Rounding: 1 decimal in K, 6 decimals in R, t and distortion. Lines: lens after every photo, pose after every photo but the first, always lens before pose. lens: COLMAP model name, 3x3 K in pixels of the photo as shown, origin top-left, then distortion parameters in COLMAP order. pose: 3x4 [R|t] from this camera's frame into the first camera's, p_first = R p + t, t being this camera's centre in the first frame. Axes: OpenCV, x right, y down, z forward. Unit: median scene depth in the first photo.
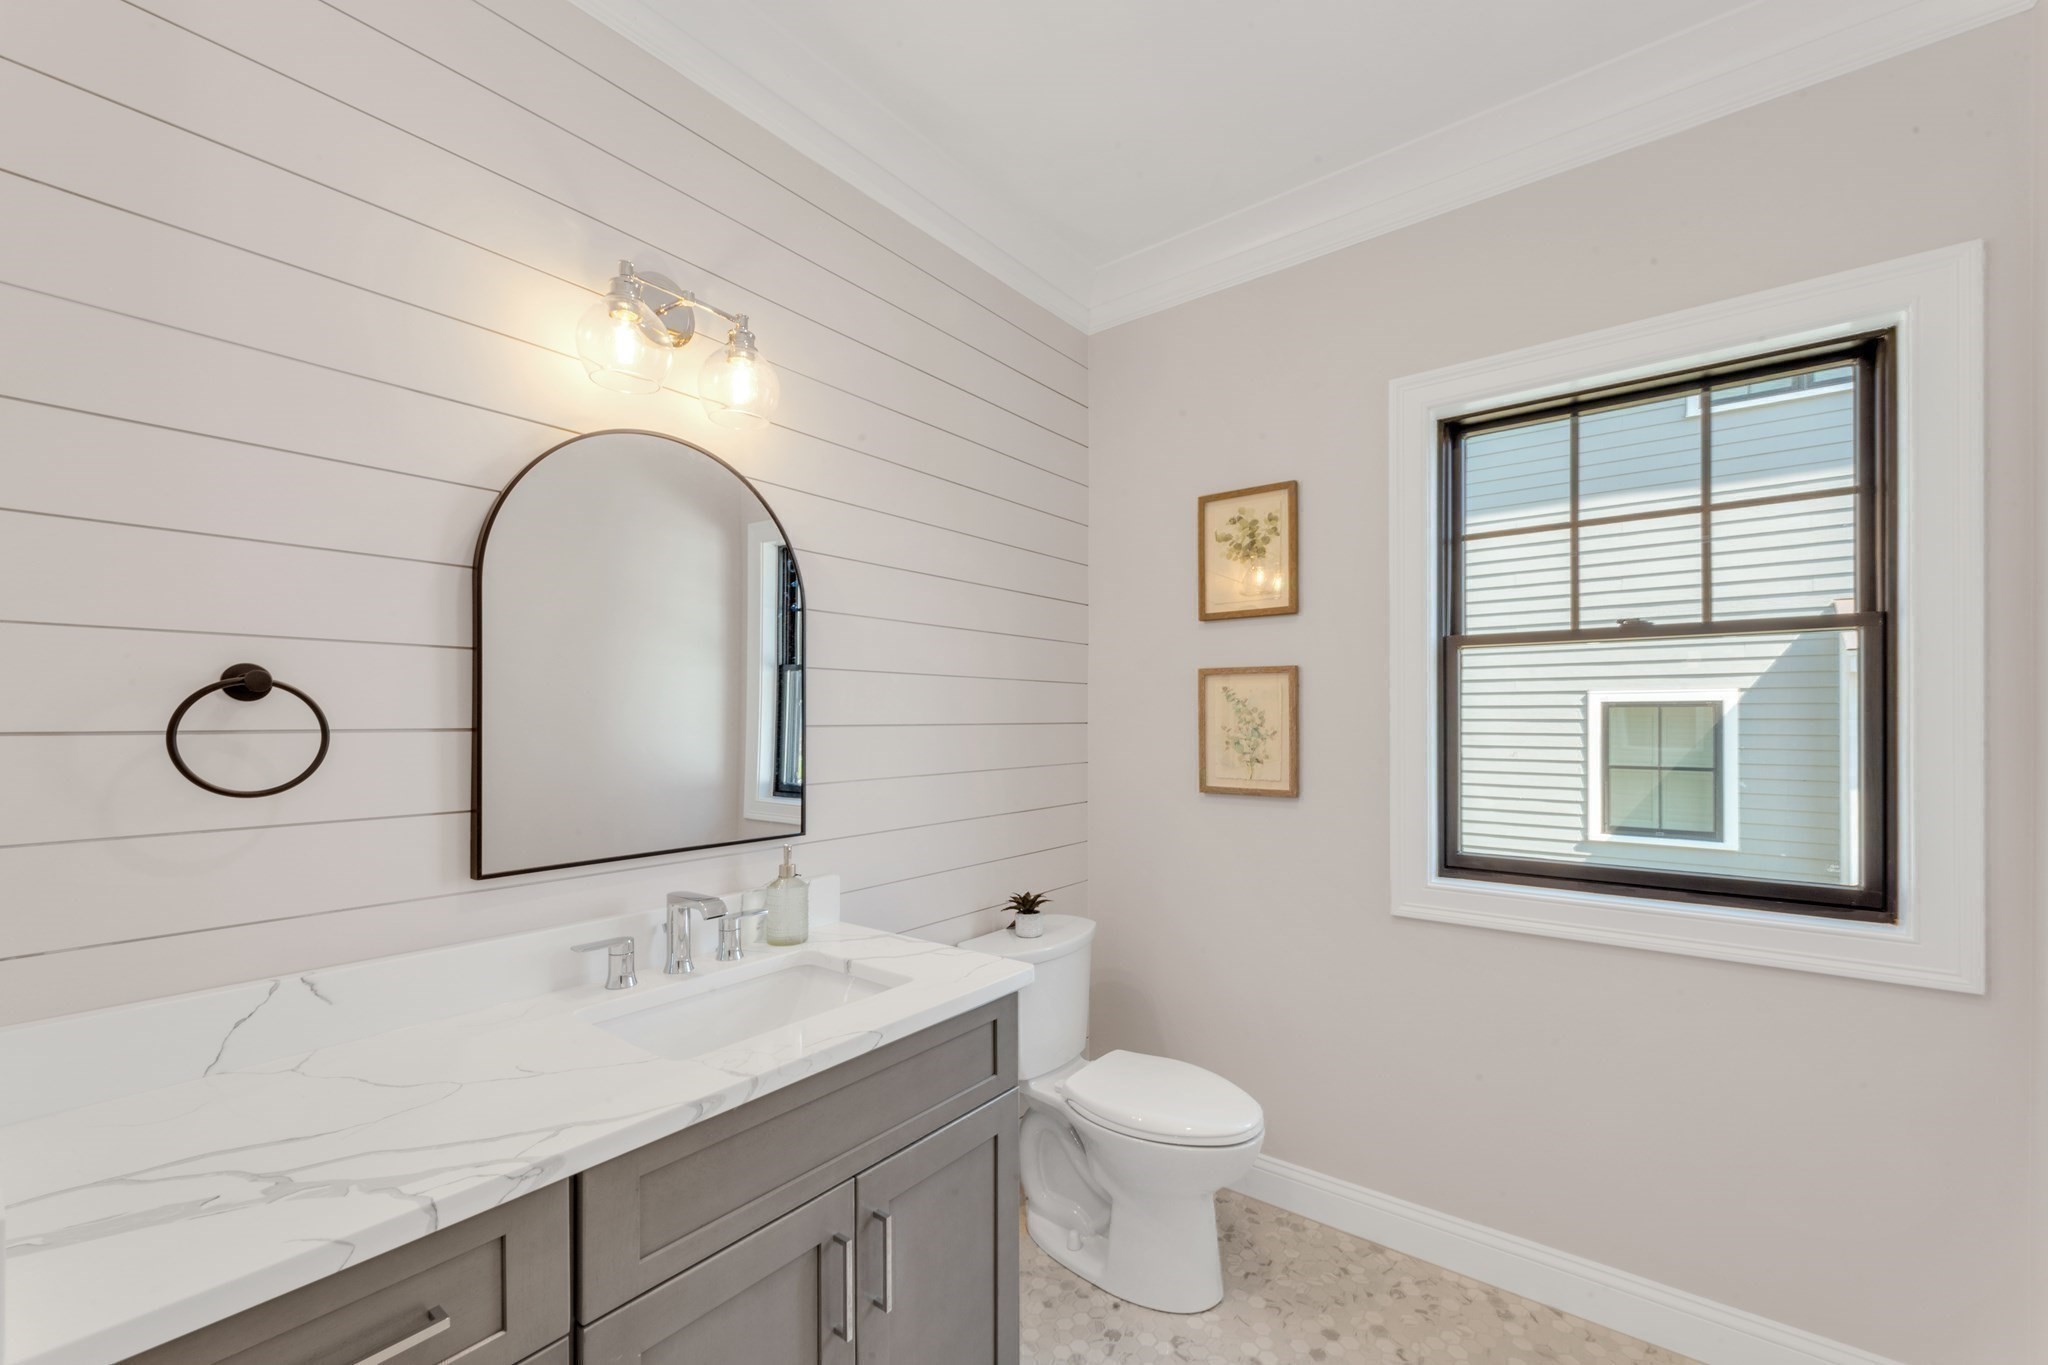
lens RADIAL K [[821.4, 0, 1012.5], [0, 821.4, 711.7], [0, 0, 1]] dist [-0.000937, -0.000132]
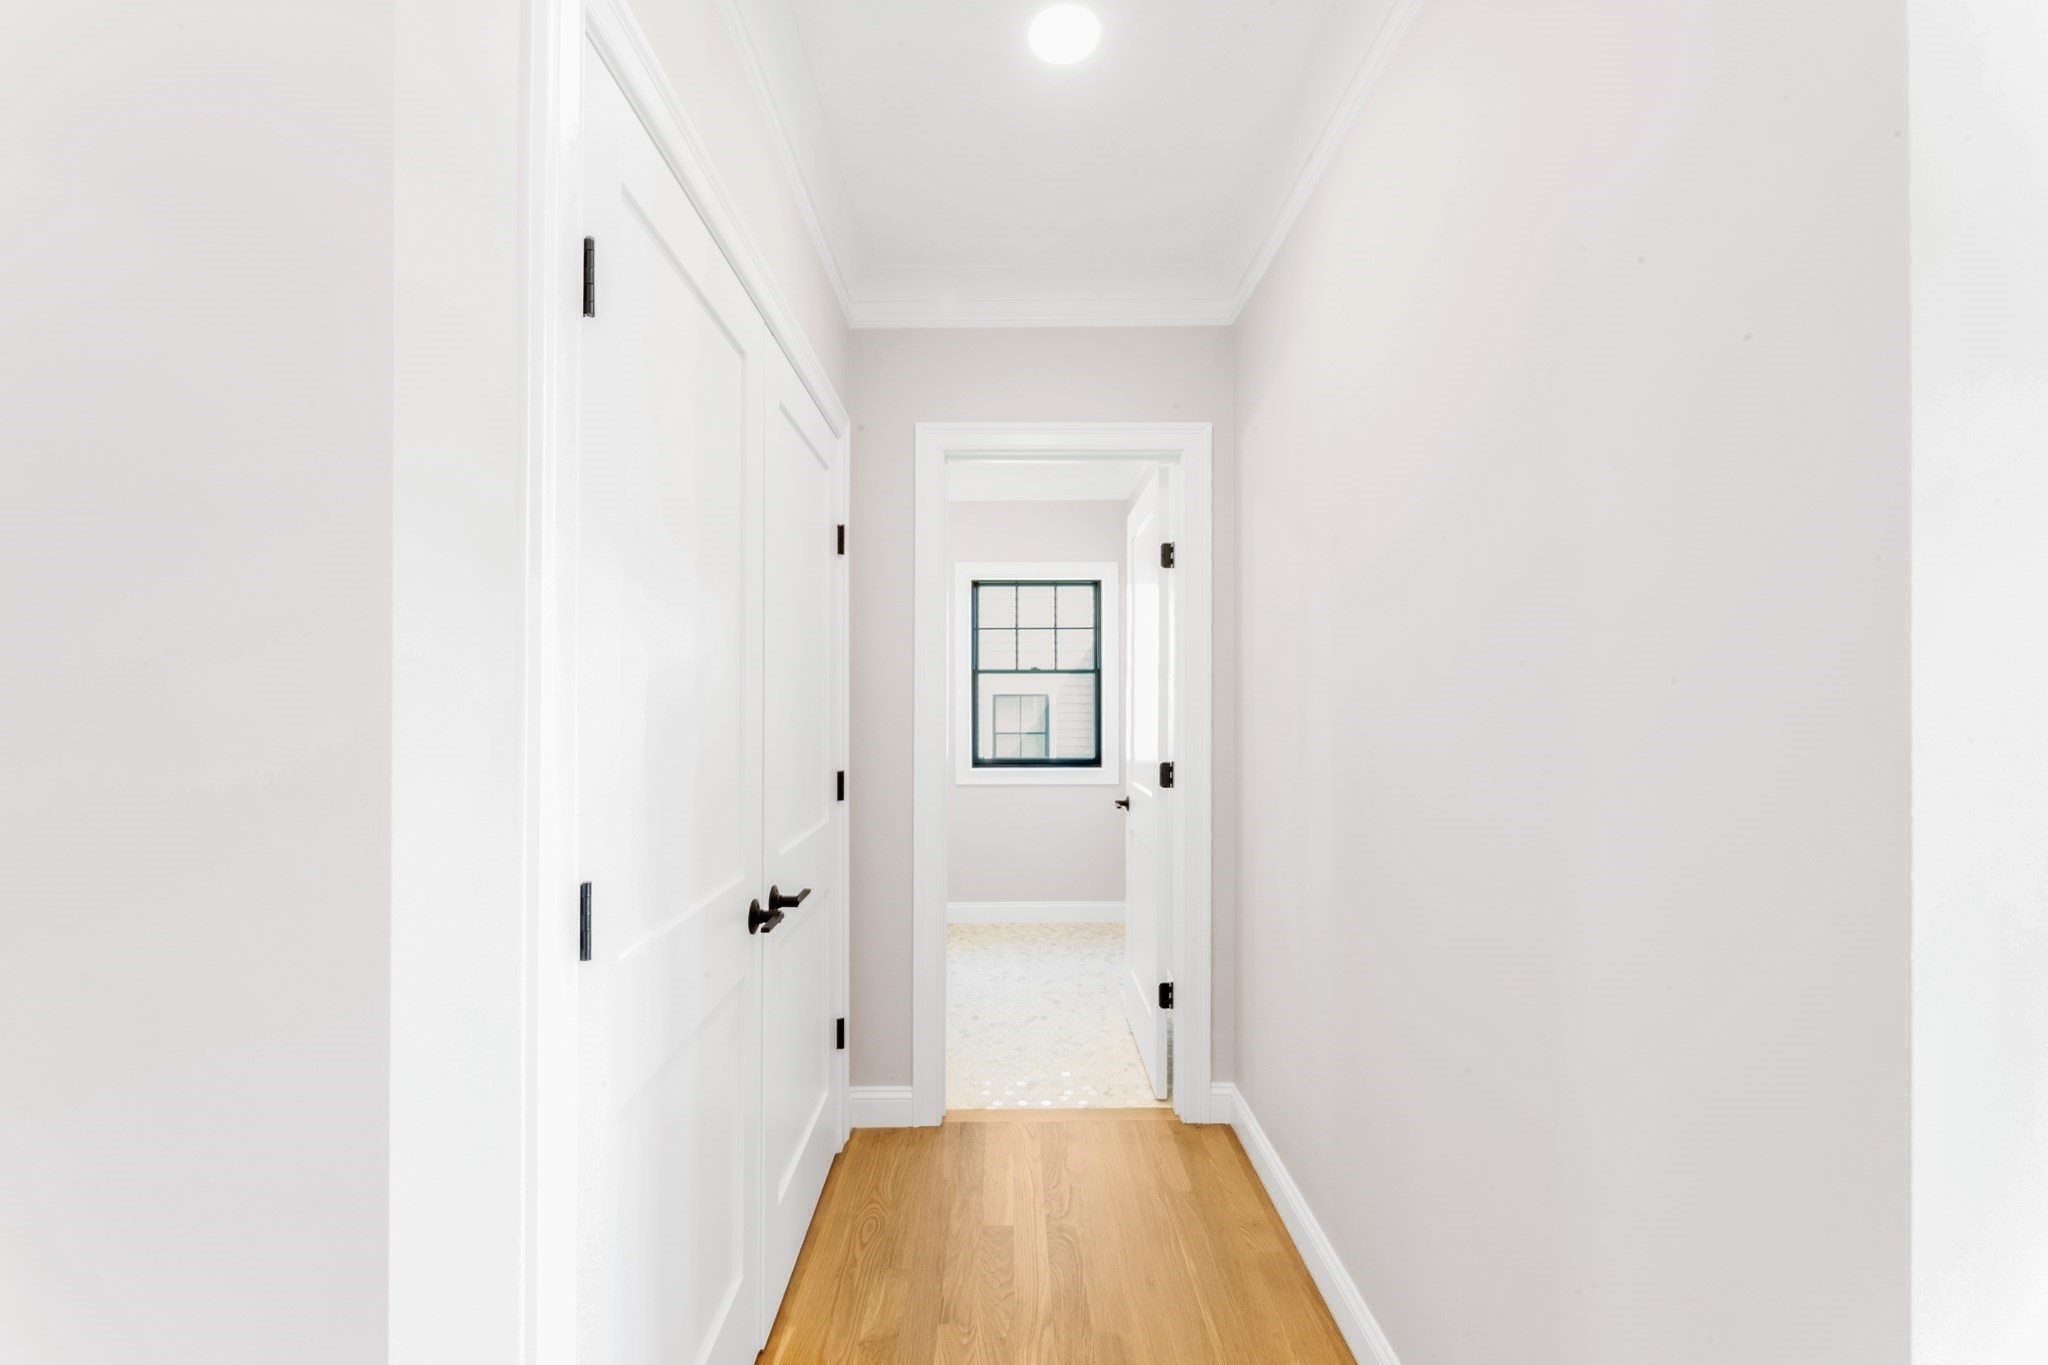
lens RADIAL K [[821.4, 0, 1012.5], [0, 821.4, 711.7], [0, 0, 1]] dist [-0.000937, -0.000132]
pose [[0.777221, -0.008839, 0.629166, -0.995989], [-0.001150, 0.999880, 0.015469, -0.005292], [-0.629227, -0.012746, 0.777117, -1.050706]]
